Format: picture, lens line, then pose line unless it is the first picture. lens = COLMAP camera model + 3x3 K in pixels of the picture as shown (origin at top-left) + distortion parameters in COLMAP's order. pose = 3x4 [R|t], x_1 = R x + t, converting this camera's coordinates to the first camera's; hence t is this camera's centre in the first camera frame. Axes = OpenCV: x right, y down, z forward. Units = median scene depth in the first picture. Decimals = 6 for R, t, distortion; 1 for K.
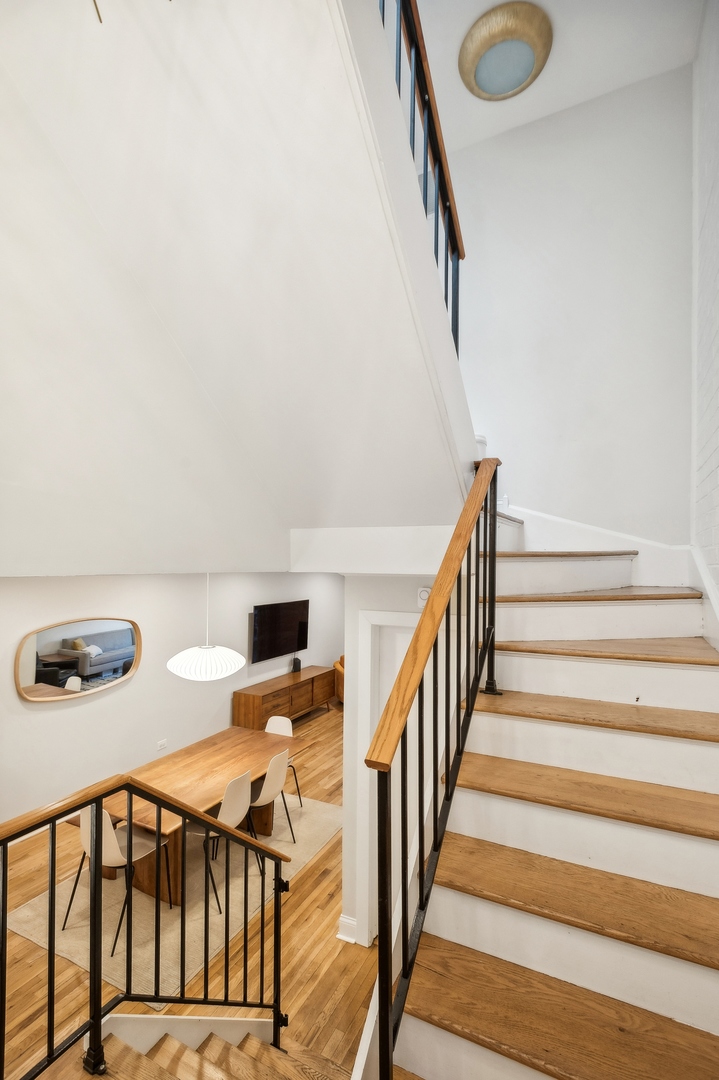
lens RADIAL K [[514.7, 0, 359.5], [0, 514.7, 540.0], [0, 0, 1]] dist [0.014624, -0.006976]
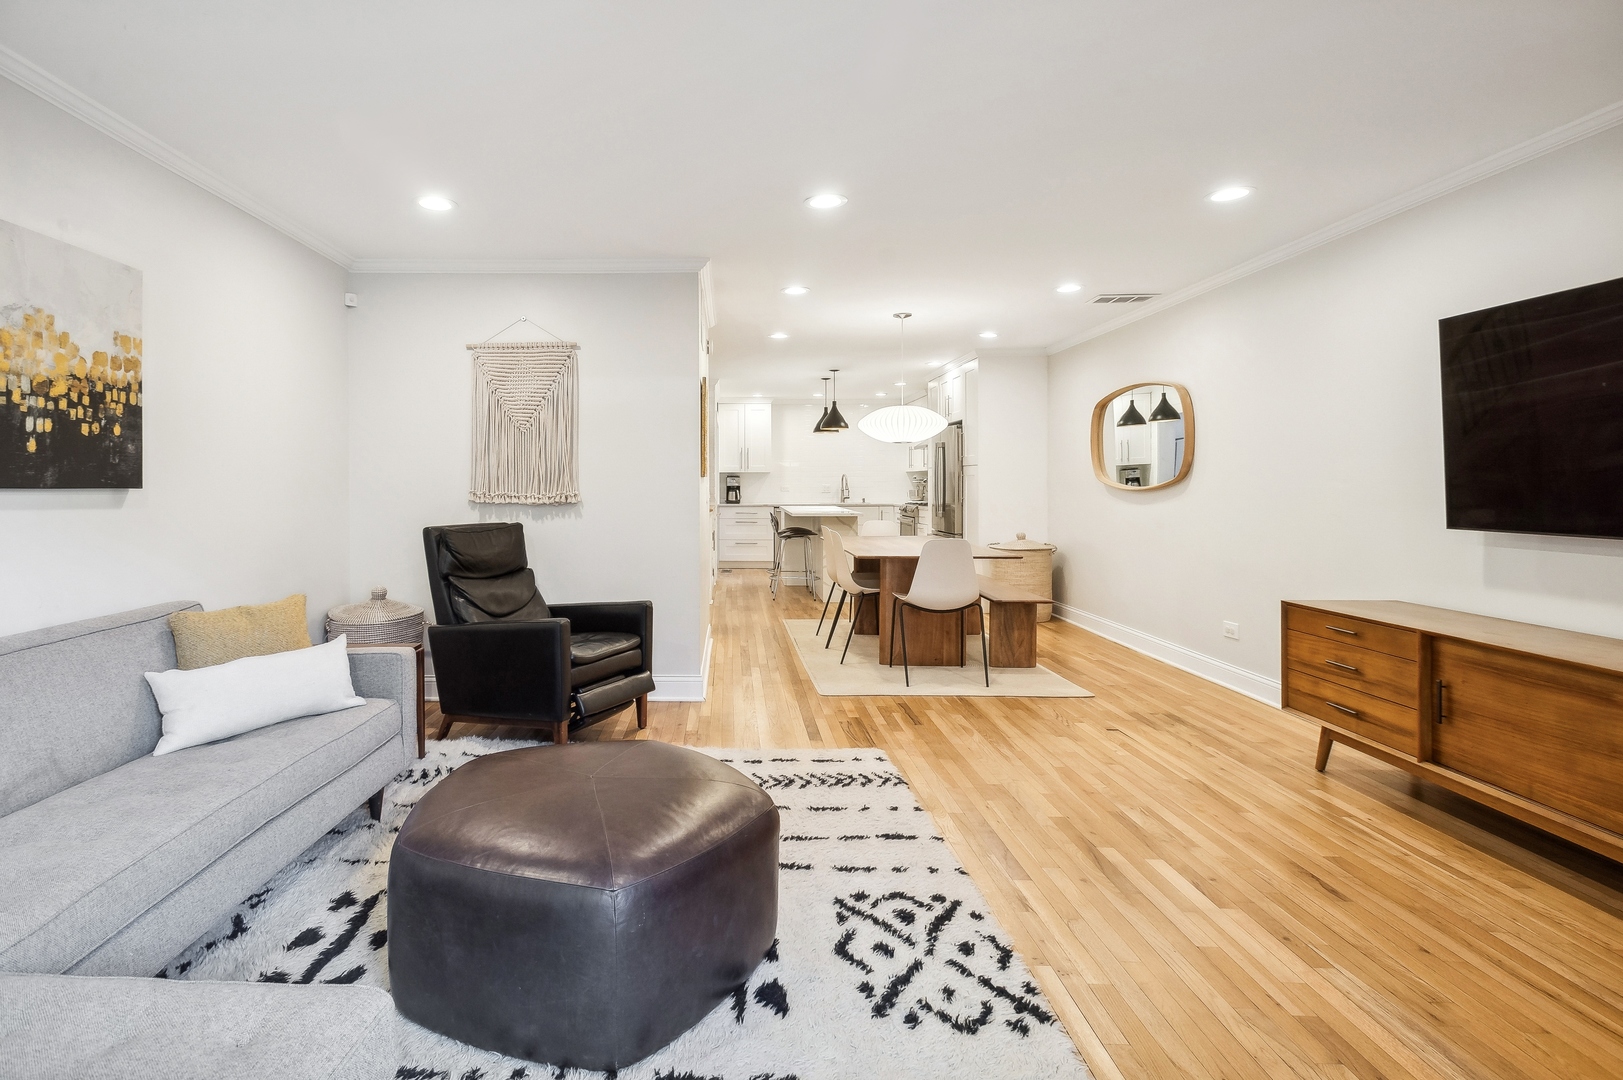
lens RADIAL K [[785.7, 0, 697.2], [0, 785.7, 479.9], [0, 0, 1]] dist [0.012621, -0.001657]
pose [[-0.913365, -0.012563, -0.406948, 0.324517], [0.006751, 0.998919, -0.045990, 0.224407], [0.407086, -0.044753, -0.912293, 1.193990]]
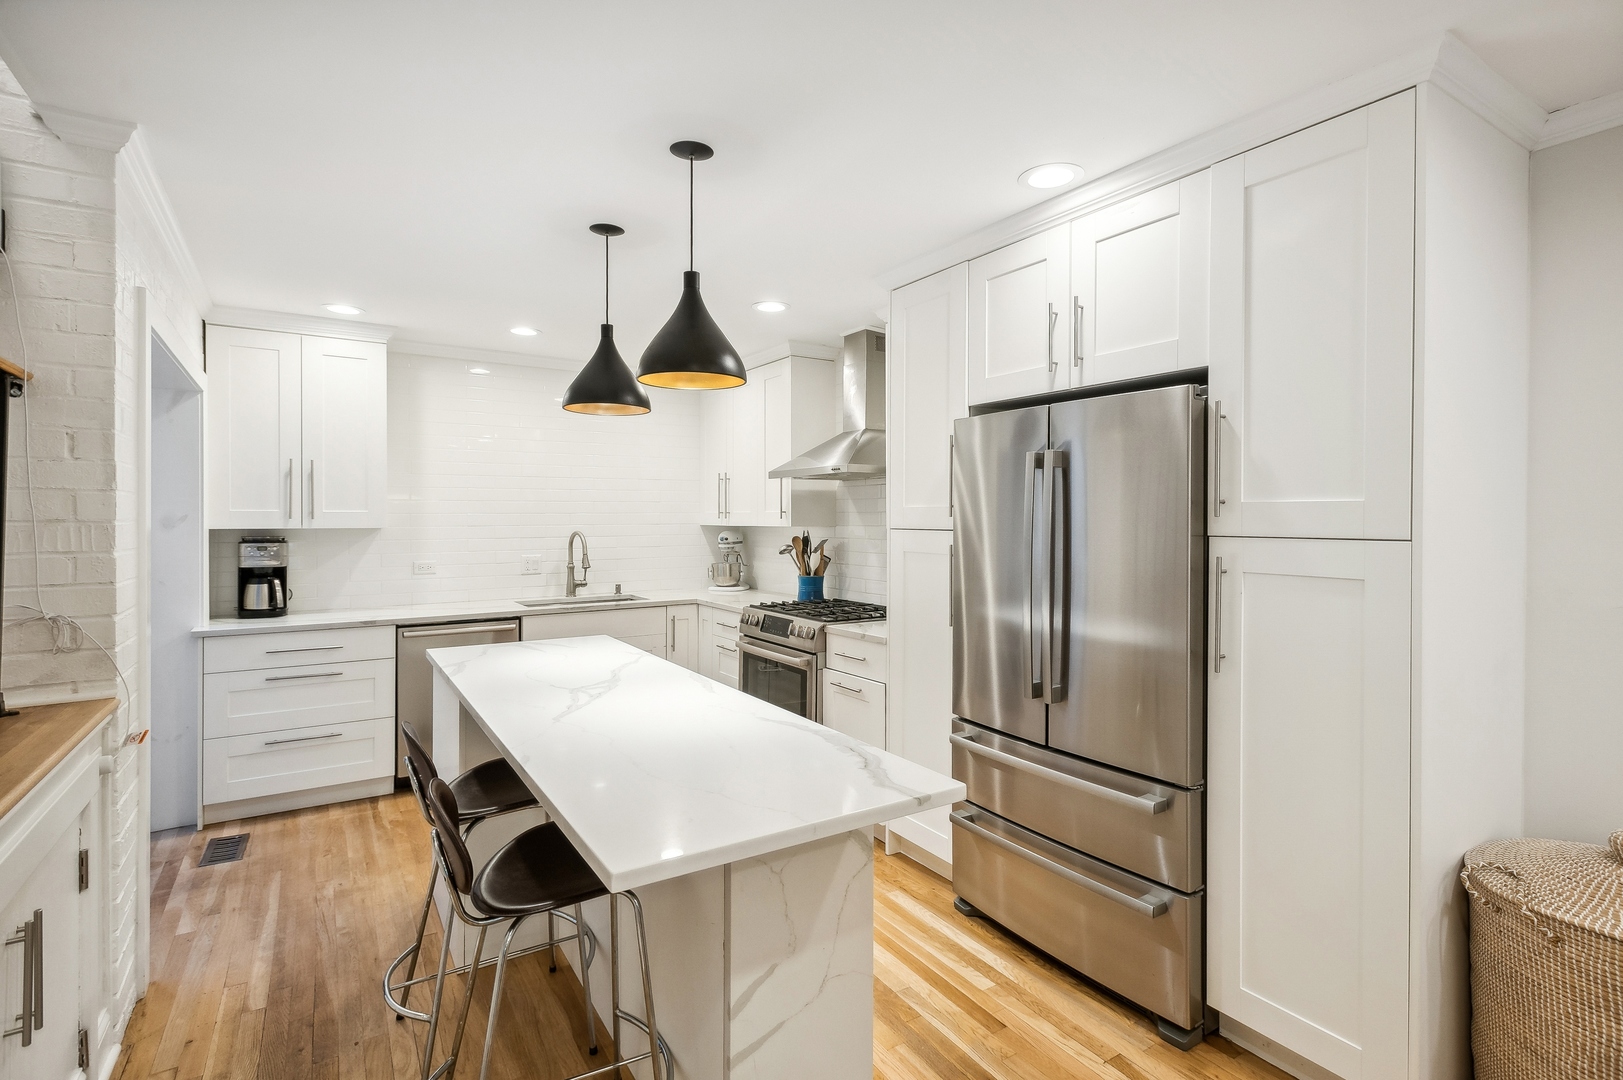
lens RADIAL K [[773.4, 0, 810.6], [0, 773.4, 521.8], [0, 0, 1]] dist [0.014624, -0.006976]
pose [[-0.510271, -0.010636, -0.859948, -0.102873], [0.027217, 0.999223, -0.028509, 0.159772], [0.859583, -0.037952, -0.509585, 0.408670]]
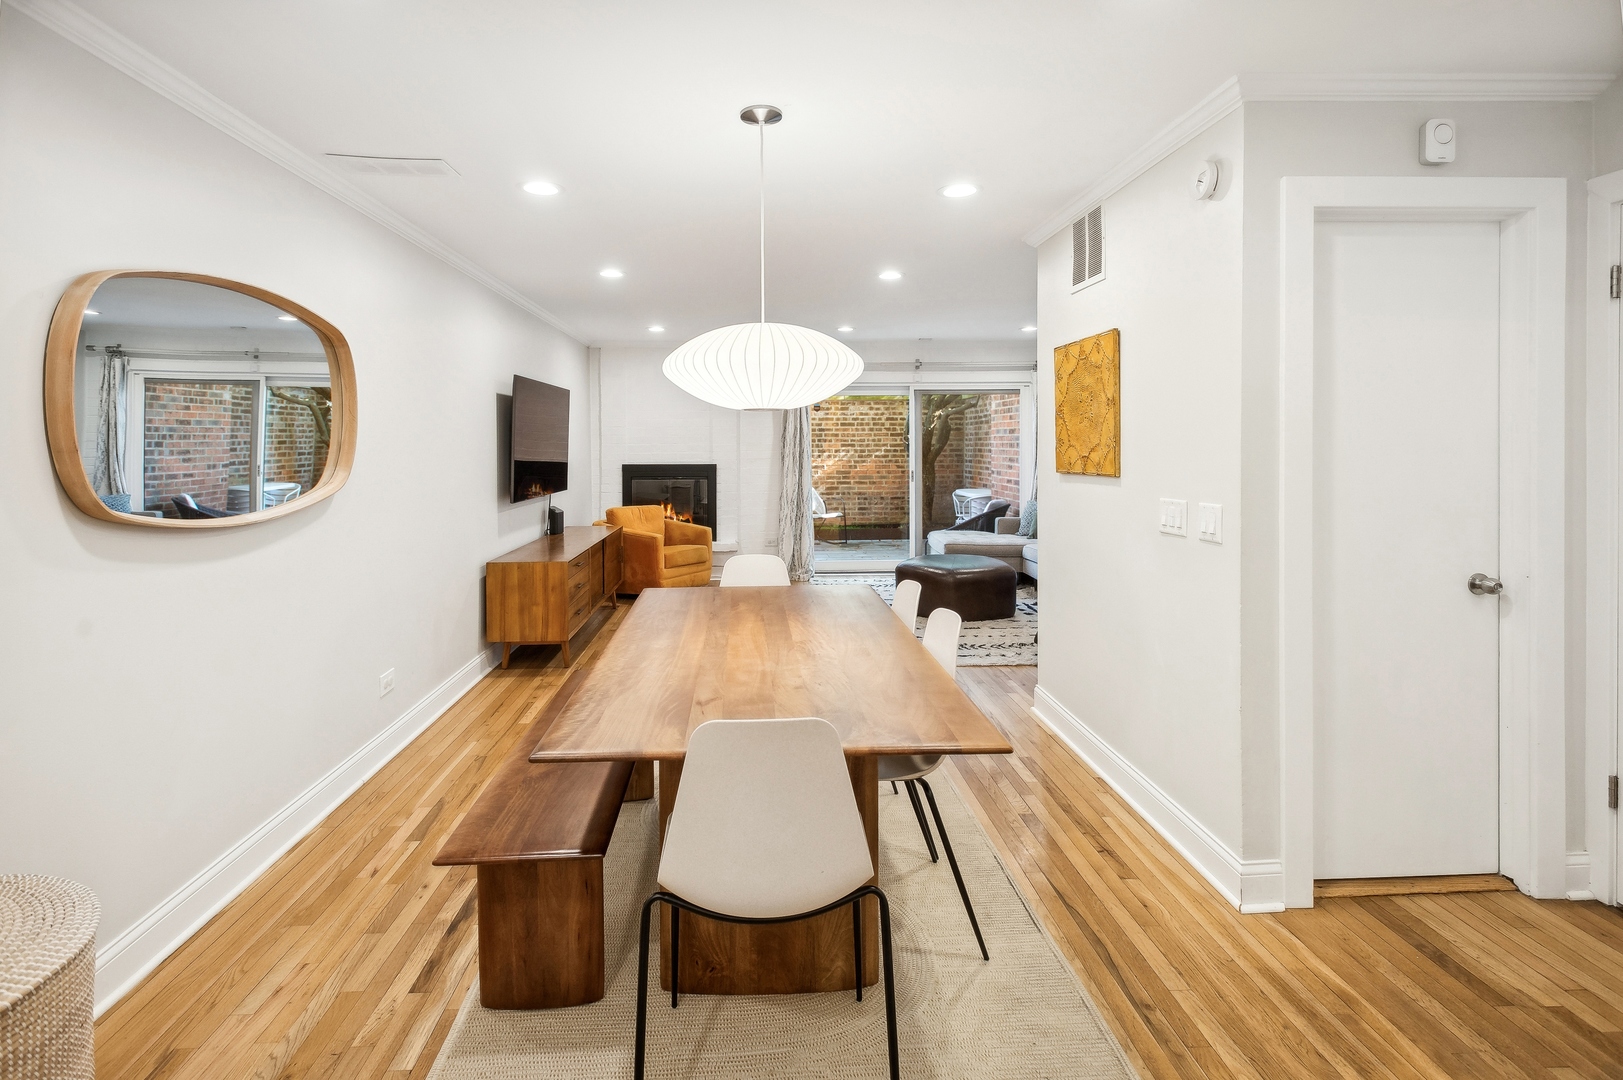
lens RADIAL K [[778.9, 0, 786.2], [0, 778.9, 451.8], [0, 0, 1]] dist [0.000123, 0.000903]
pose [[0.872507, -0.024288, 0.487998, -0.321427], [-0.000994, 0.998673, 0.051482, 0.155619], [-0.488601, -0.045403, 0.871325, 0.287704]]
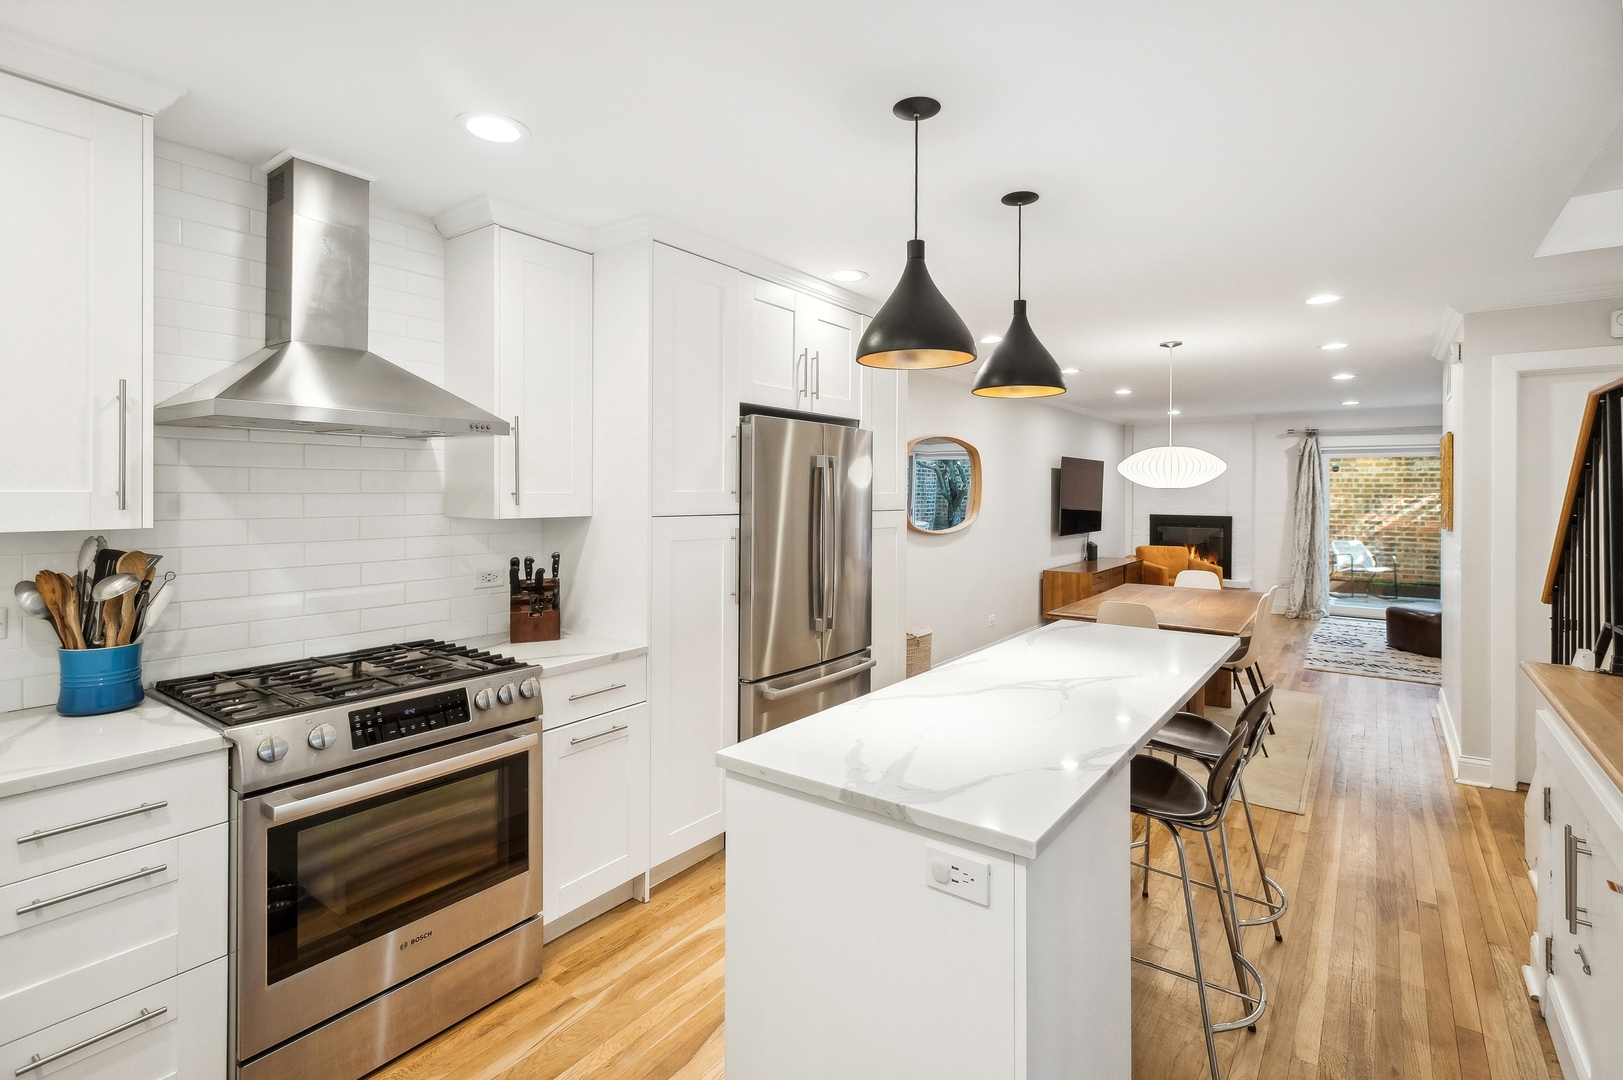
lens RADIAL K [[773.6, 0, 800.9], [0, 773.6, 492.4], [0, 0, 1]] dist [0.000392, -0.001017]
pose [[0.984063, -0.009525, -0.177564, -0.363574], [0.016413, 0.999167, 0.037360, 0.127747], [0.177061, -0.039679, 0.983400, -0.130265]]
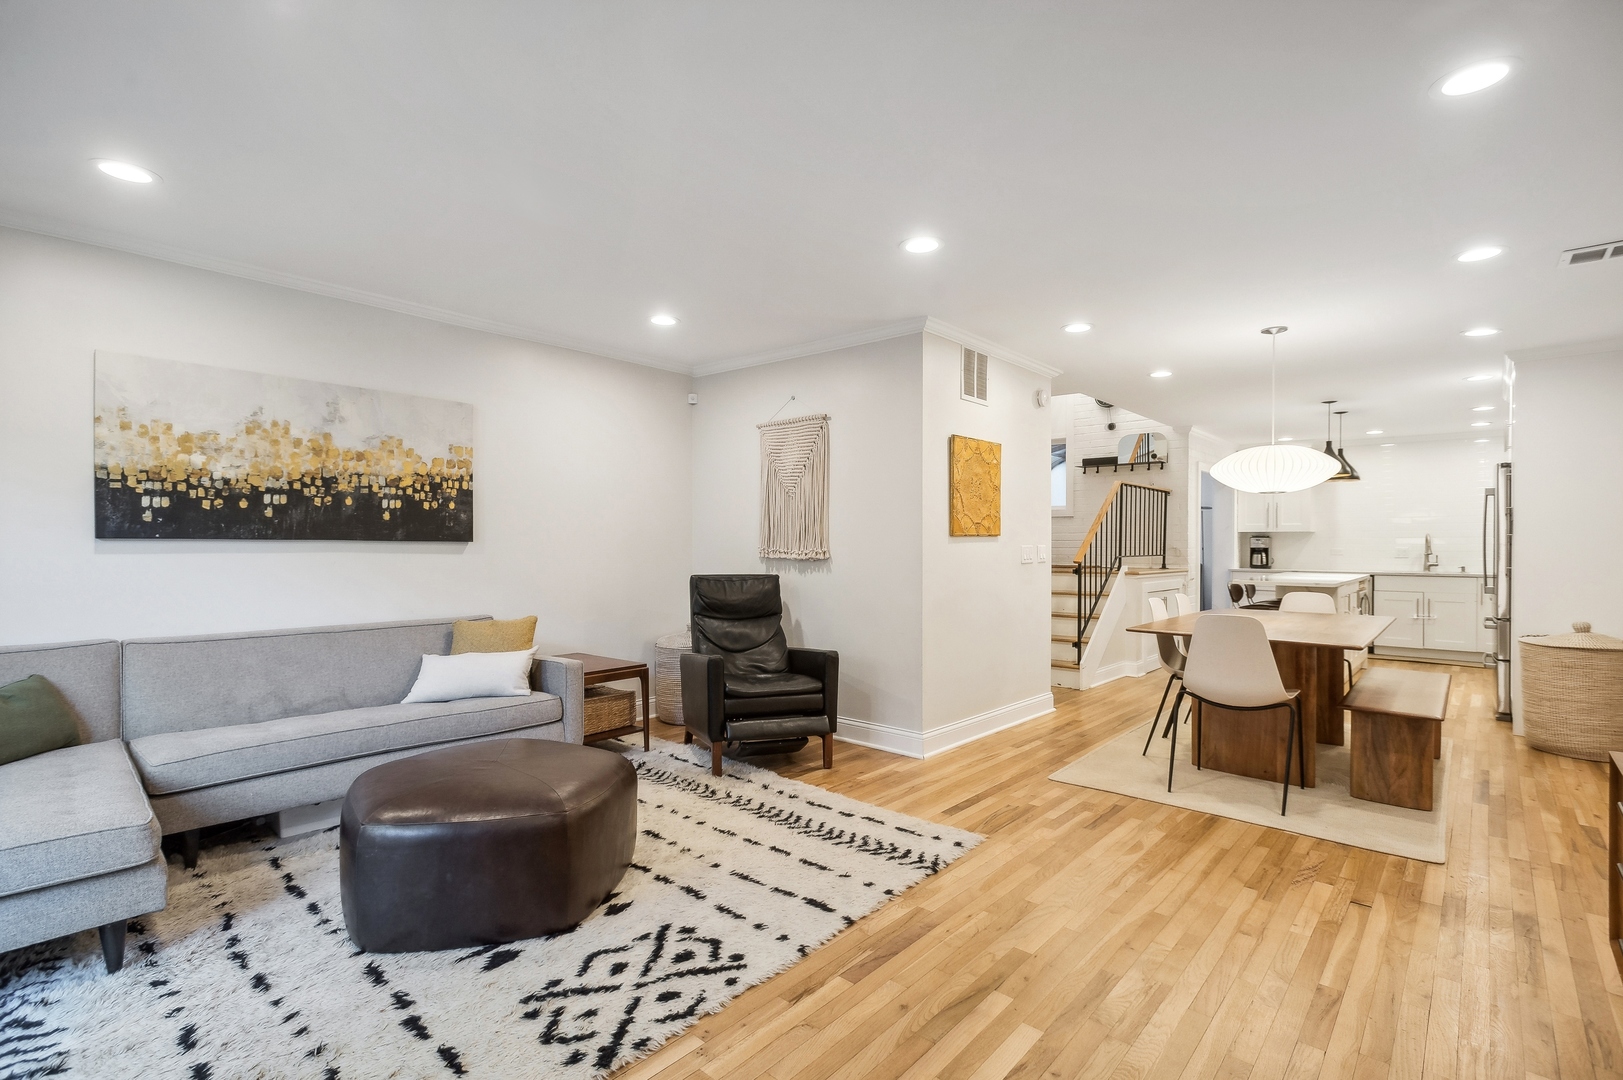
lens RADIAL K [[752.3, 0, 813.5], [0, 752.3, 545.4], [0, 0, 1]] dist [0.015919, -0.000507]
pose [[-0.965770, -0.019173, 0.258691, 0.020750], [-0.028298, 0.999100, -0.031598, 0.222722], [-0.257852, -0.037836, -0.965443, 1.224537]]
